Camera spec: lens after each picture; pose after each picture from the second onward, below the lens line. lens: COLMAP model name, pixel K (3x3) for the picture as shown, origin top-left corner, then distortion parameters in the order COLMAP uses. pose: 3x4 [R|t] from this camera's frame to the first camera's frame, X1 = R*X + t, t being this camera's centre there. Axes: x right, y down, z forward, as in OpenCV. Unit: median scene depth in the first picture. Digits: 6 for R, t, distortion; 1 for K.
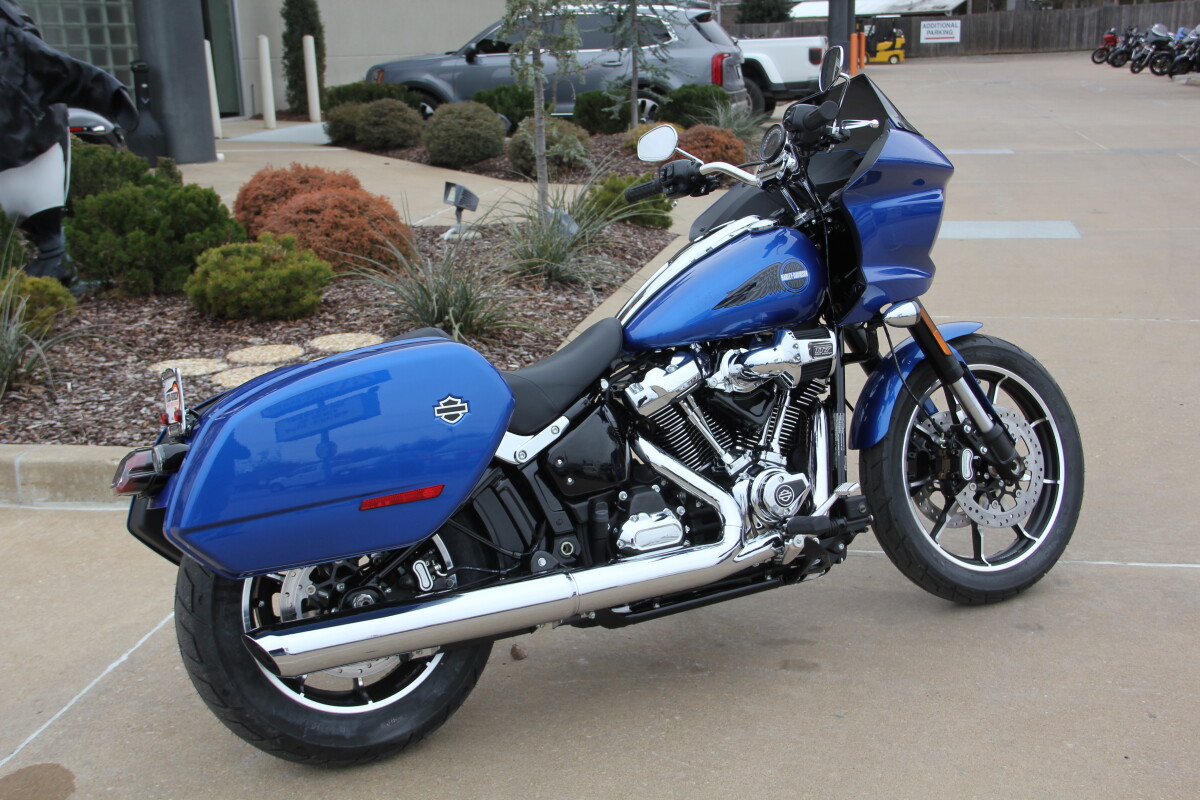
lens RADIAL K [[1477.6, 0, 624.0], [0, 1477.6, 402.1], [0, 0, 1]] dist [0.026714, 0.296511]
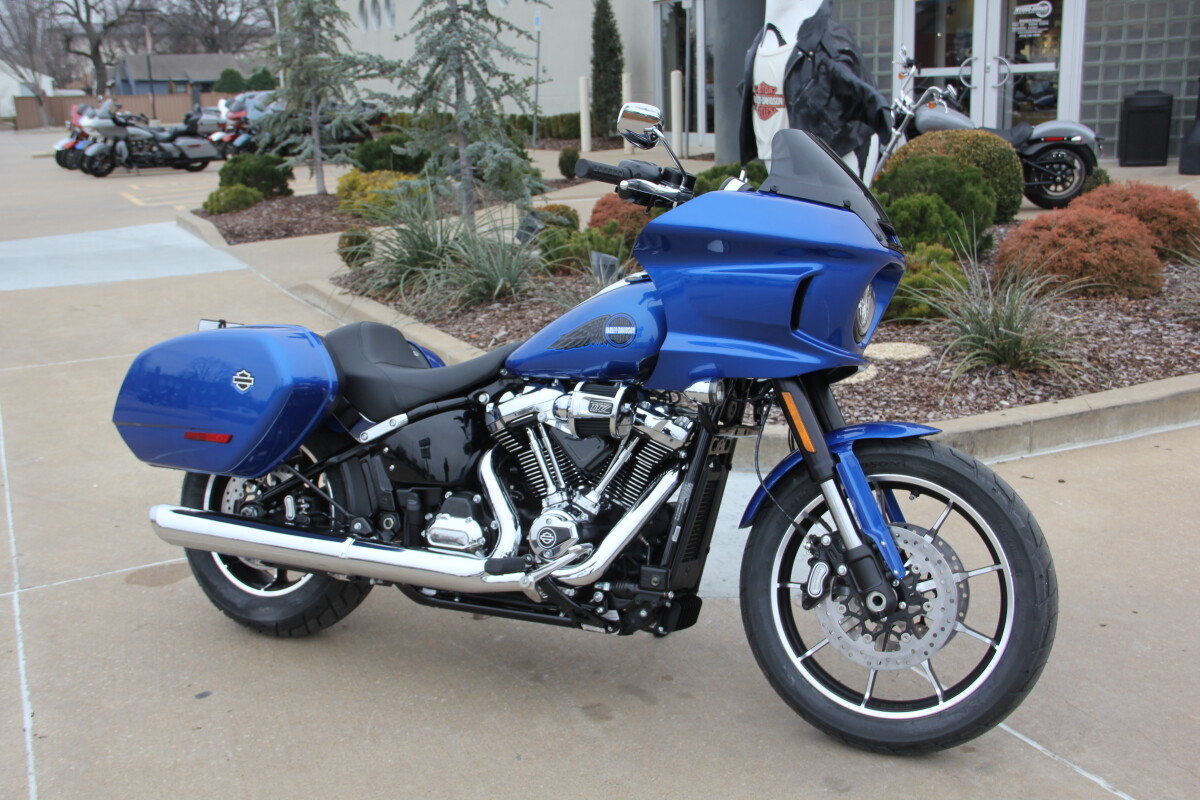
lens RADIAL K [[1323.1, 0, 600.0], [0, 1323.1, 400.0], [0, 0, 1]] dist [0.001791, 0.038737]
pose [[0.581866, 0.198098, -0.788790, 0.817652], [-0.177494, 0.977433, 0.114542, -0.139111], [0.793680, 0.073357, 0.603896, 0.454776]]
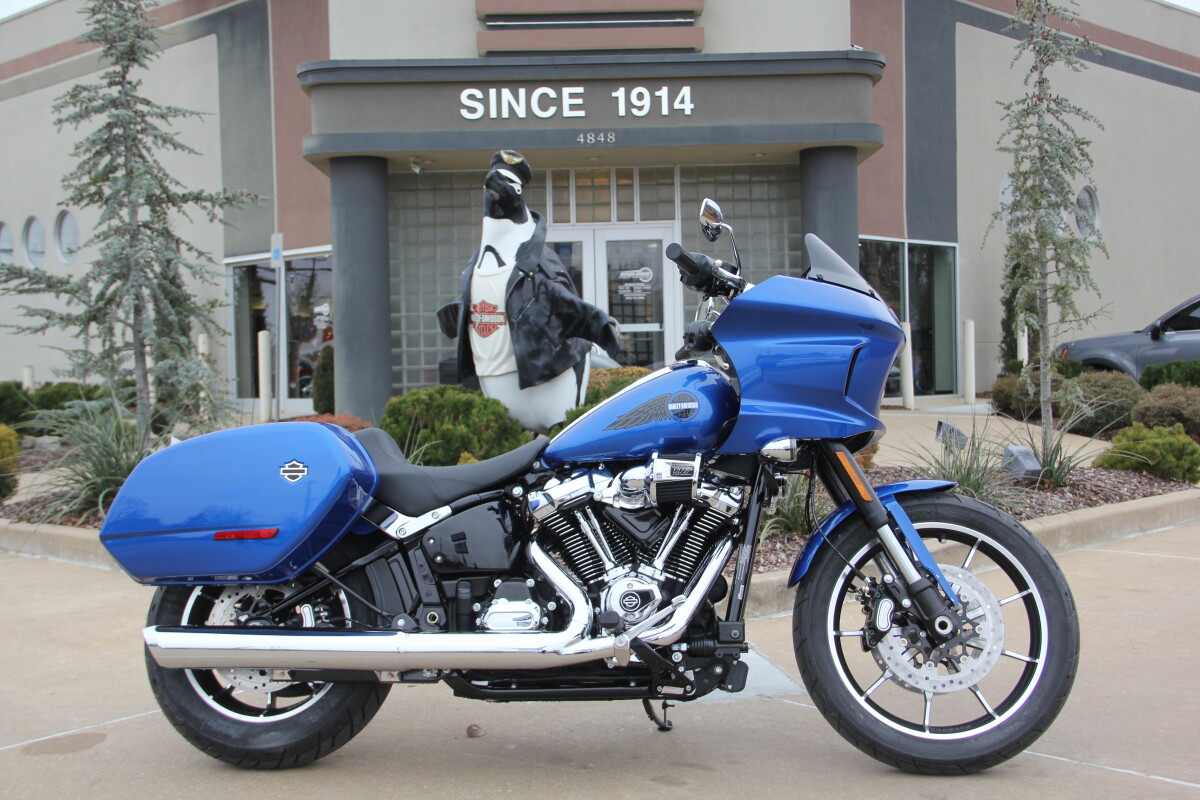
lens RADIAL K [[1438.4, 0, 600.0], [0, 1438.4, 400.0], [0, 0, 1]] dist [0.008878, 0.249139]
pose [[0.830746, 0.023072, -0.556173, 0.654302], [-0.135747, 0.977373, -0.162218, 0.090811], [0.539846, 0.210261, 0.815081, 0.099768]]
